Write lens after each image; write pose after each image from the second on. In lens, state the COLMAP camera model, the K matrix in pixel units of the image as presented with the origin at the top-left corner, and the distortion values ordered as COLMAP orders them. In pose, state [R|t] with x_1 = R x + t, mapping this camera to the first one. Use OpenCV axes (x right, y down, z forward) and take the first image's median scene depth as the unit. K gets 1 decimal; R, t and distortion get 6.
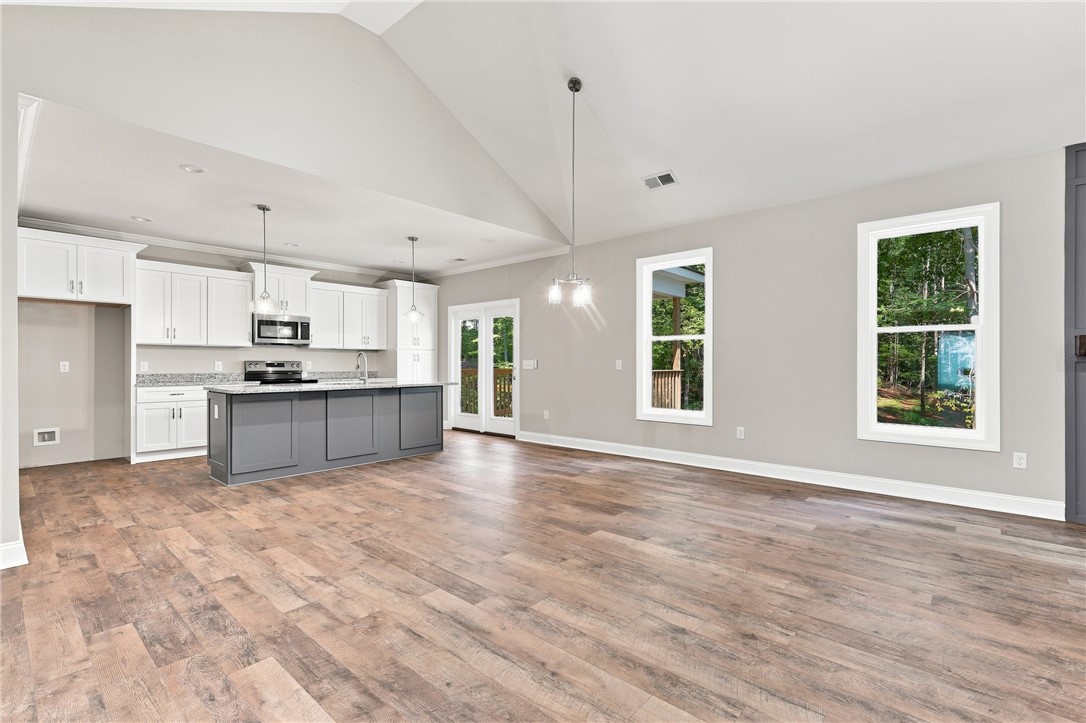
lens RADIAL K [[496.6, 0, 543.0], [0, 496.6, 361.5], [0, 0, 1]] dist [0.000375, -0.000094]
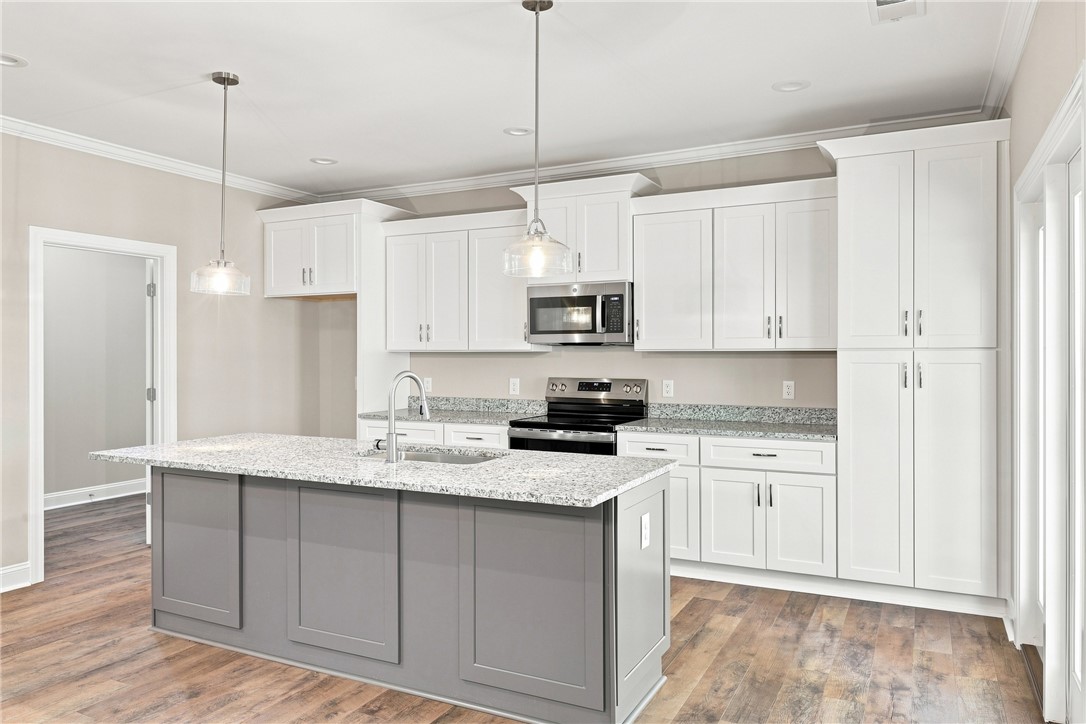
lens RADIAL K [[750.5, 0, 543.0], [0, 750.5, 362.0], [0, 0, 1]] dist [0.056519, 0.001015]
pose [[0.273068, 0.008590, -0.961956, 0.169015], [0.004110, 0.999941, 0.010096, -0.026690], [0.961986, -0.006710, 0.273016, 0.804918]]
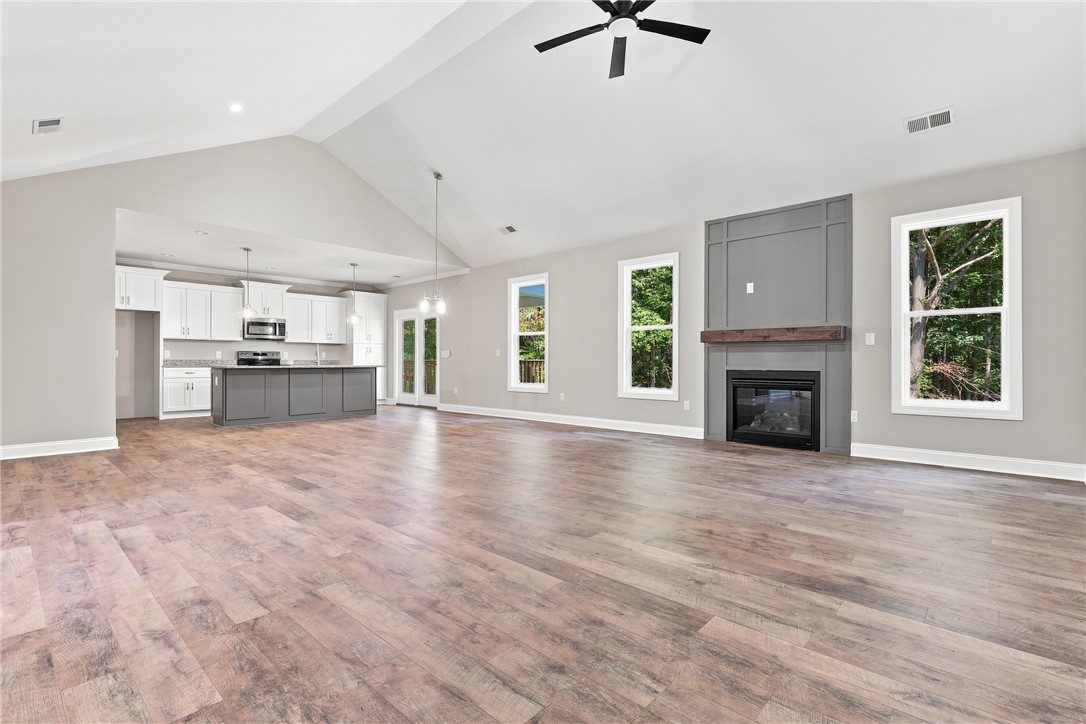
lens RADIAL K [[509.3, 0, 543.9], [0, 509.3, 358.6], [0, 0, 1]] dist [-0.000602, 0.000048]
pose [[0.999874, 0.000216, -0.015903, 0.282990], [-0.000287, 0.999990, -0.004439, 0.026617], [0.015902, 0.004443, 0.999864, -0.416955]]
